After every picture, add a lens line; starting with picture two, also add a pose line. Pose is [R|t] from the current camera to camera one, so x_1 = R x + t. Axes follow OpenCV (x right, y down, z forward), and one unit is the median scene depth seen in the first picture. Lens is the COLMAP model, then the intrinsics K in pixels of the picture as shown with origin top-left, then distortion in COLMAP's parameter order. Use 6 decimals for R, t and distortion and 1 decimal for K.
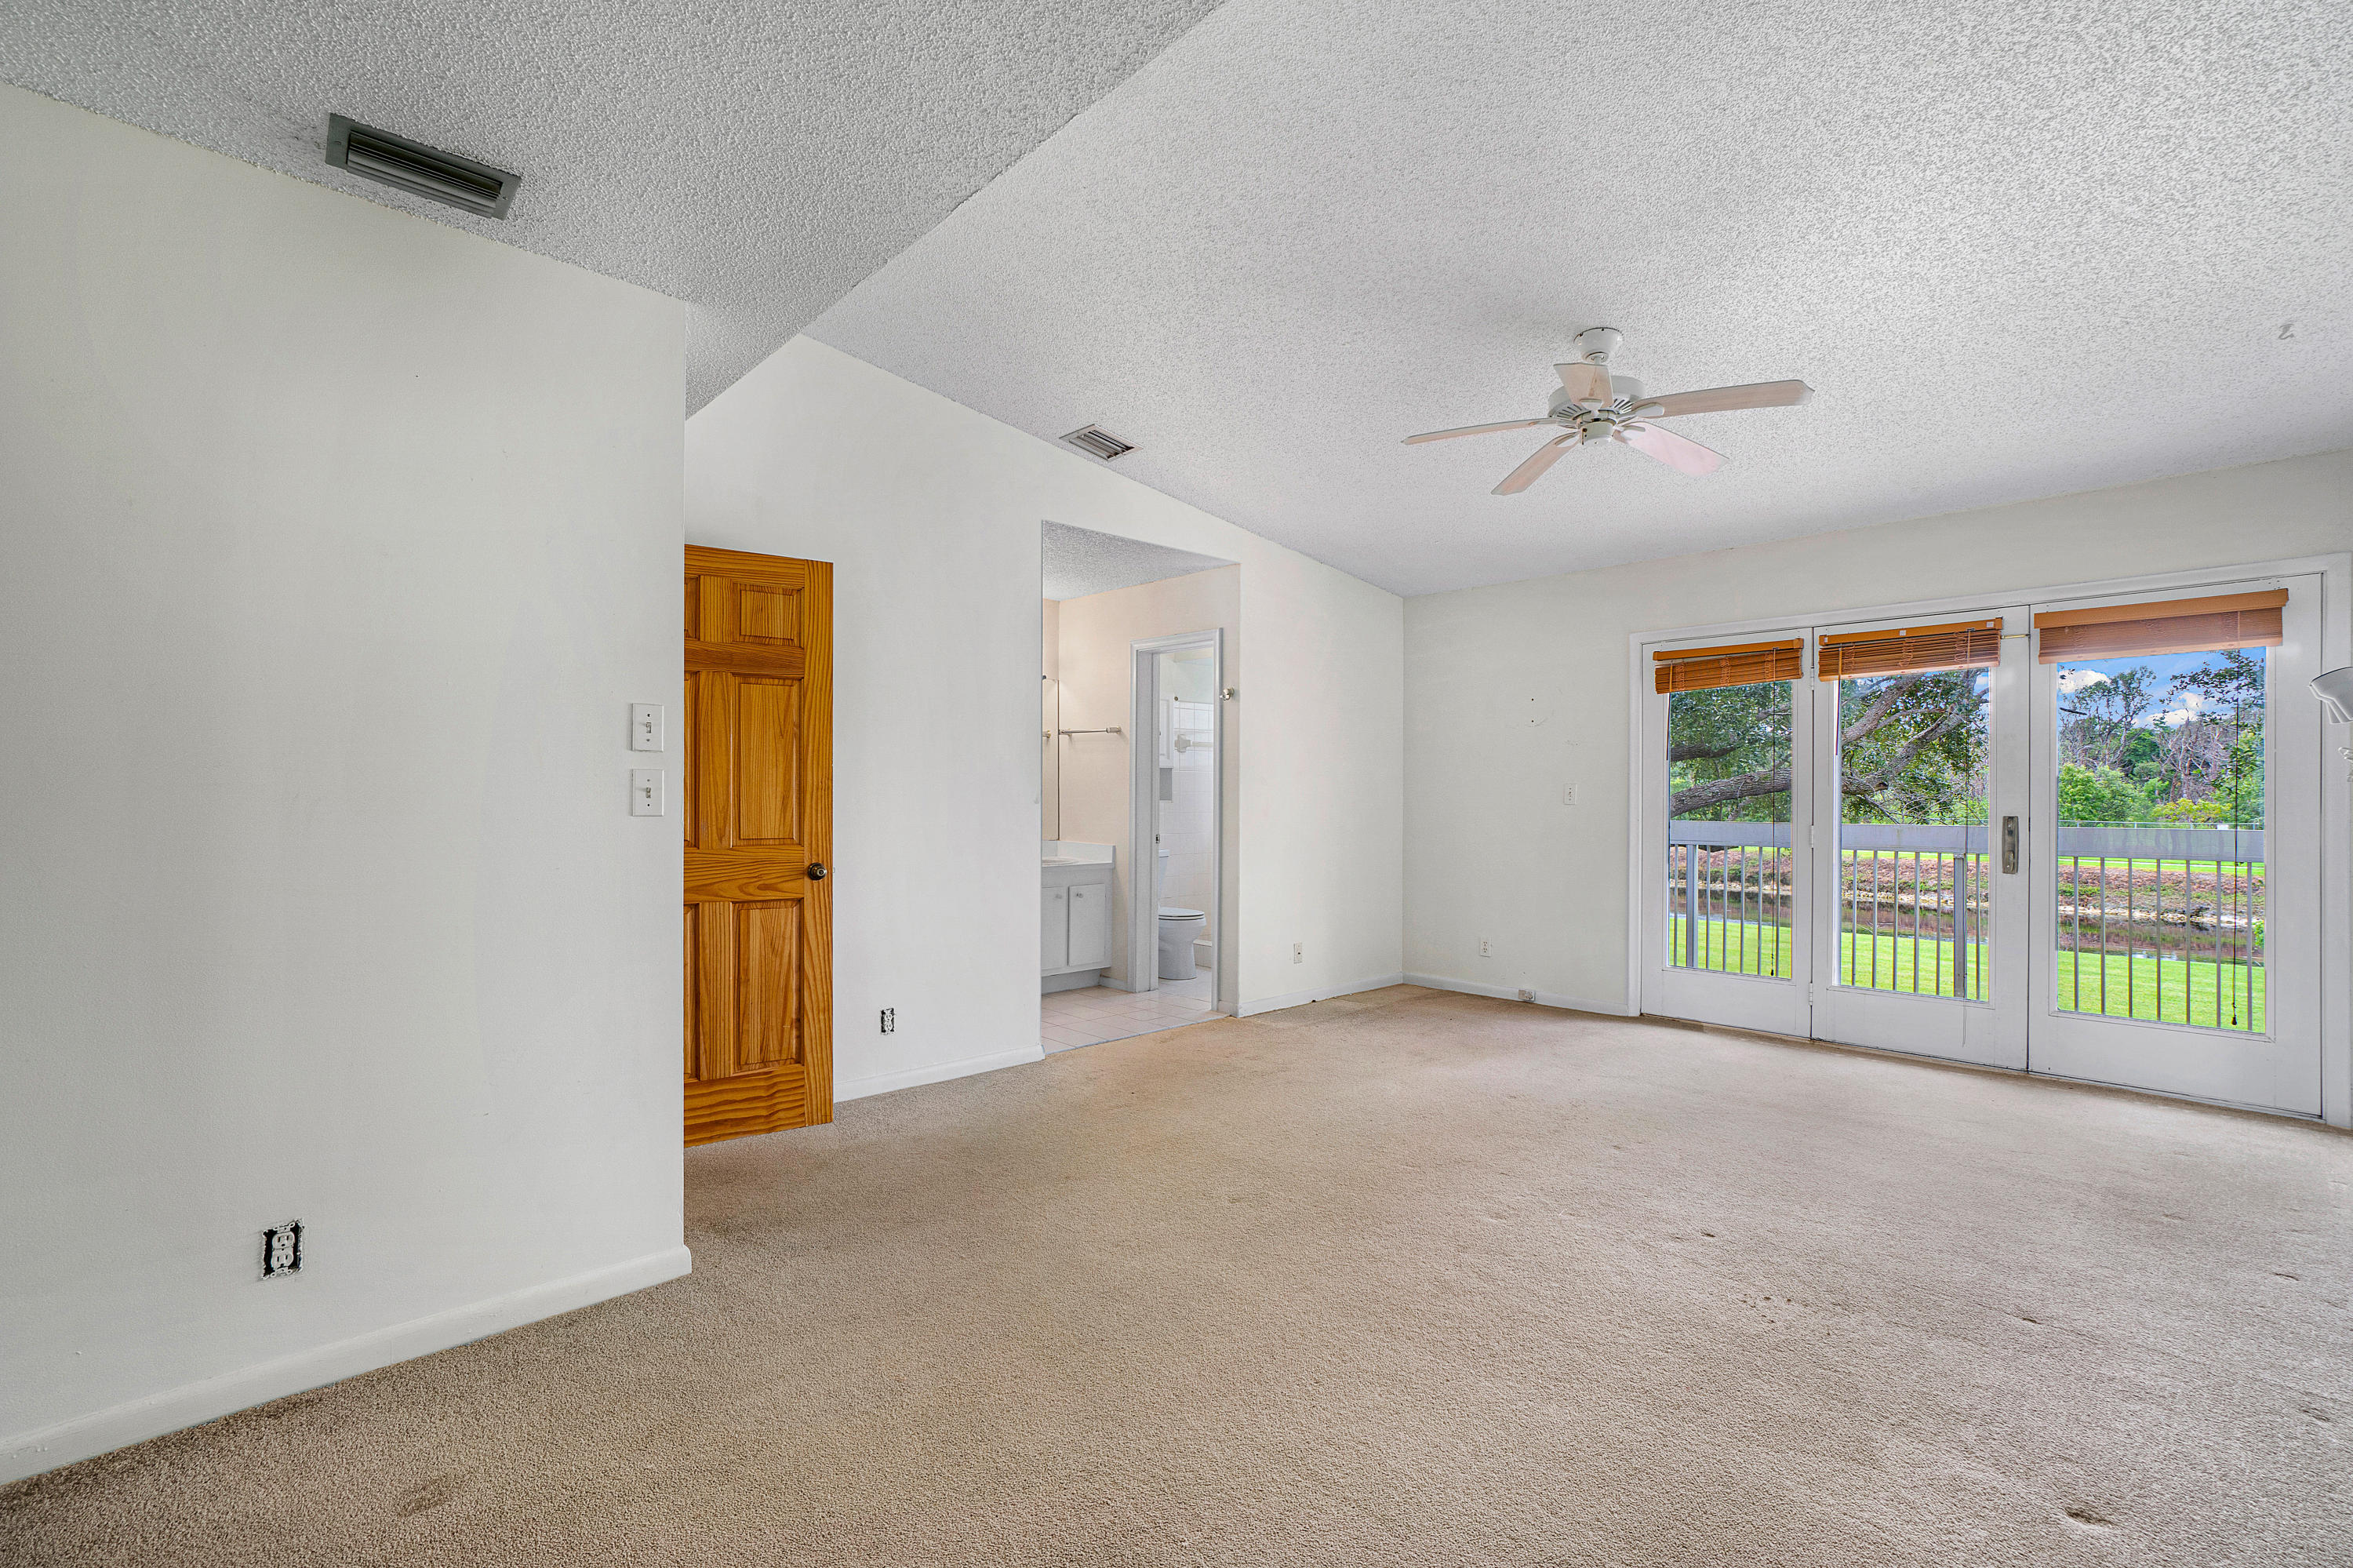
lens RADIAL K [[1039.1, 0, 1185.0], [0, 1039.1, 789.0], [0, 0, 1]] dist [-0.023311, 0.006789]
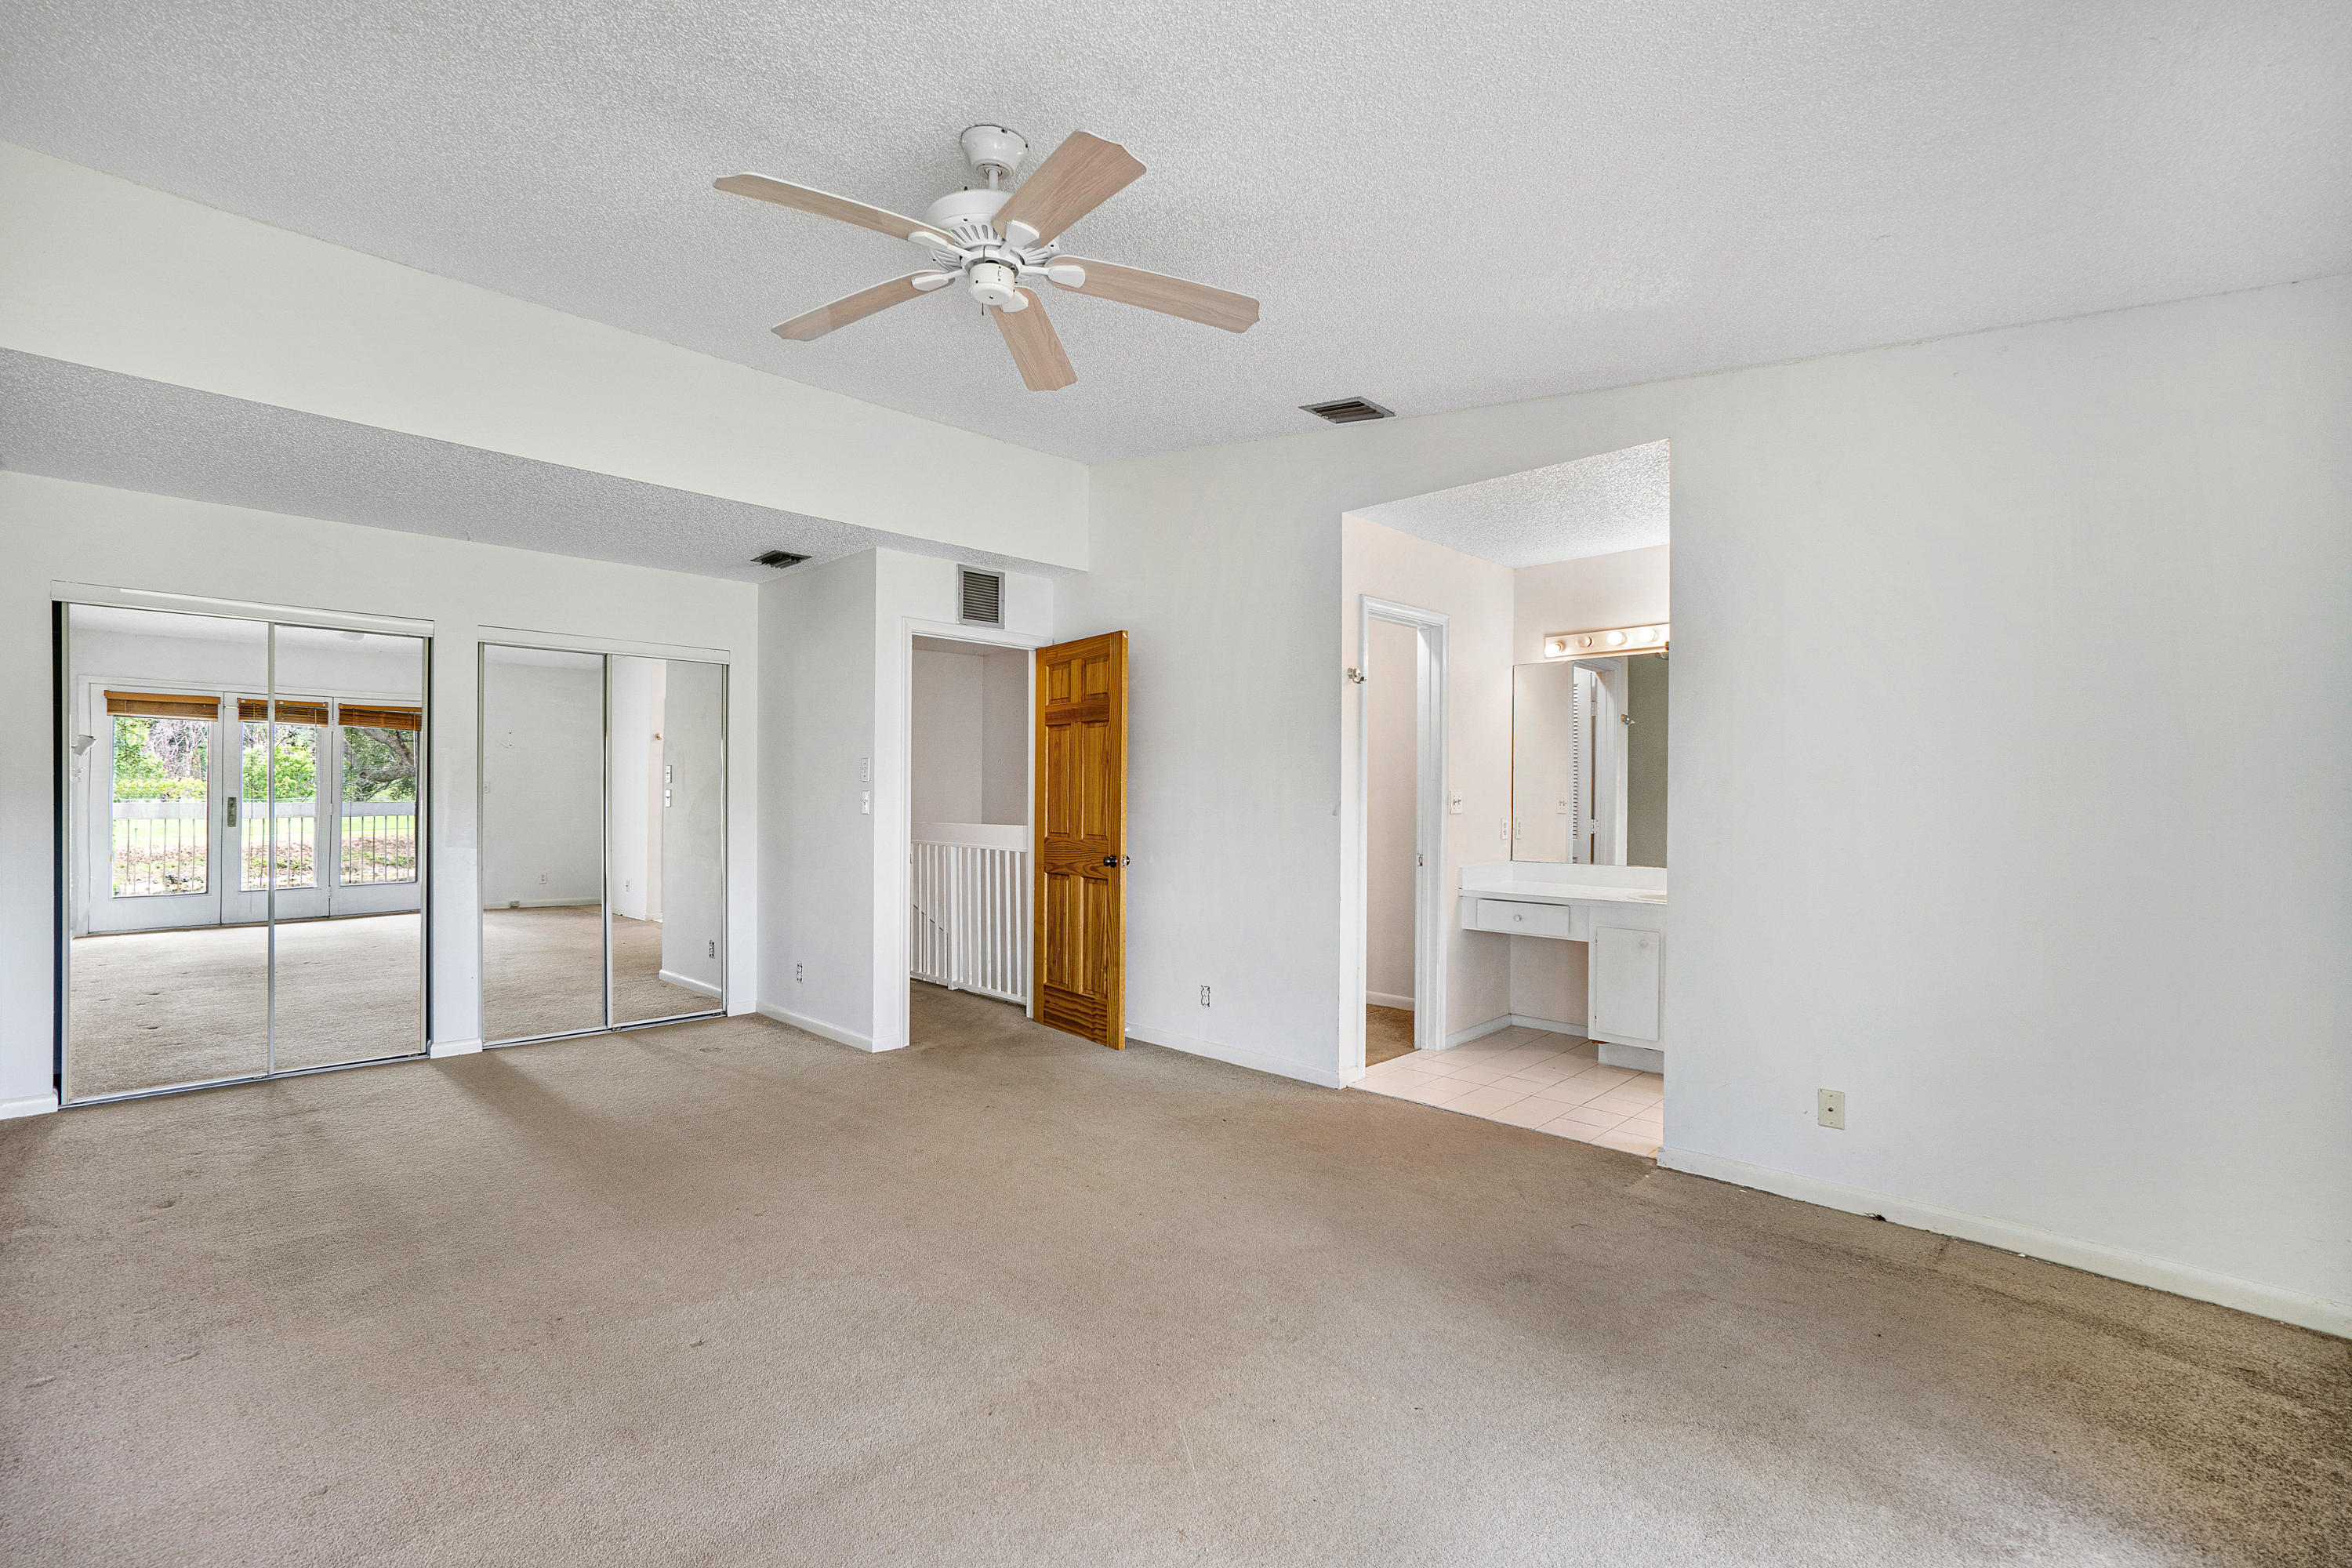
lens RADIAL K [[1038.6, 0, 1177.4], [0, 1038.6, 787.3], [0, 0, 1]] dist [-0.023311, 0.006789]
pose [[0.060148, -0.005618, -0.998174, 0.950621], [-0.001425, 0.999983, -0.005714, -0.008687], [0.998188, 0.001766, 0.060139, 0.945769]]
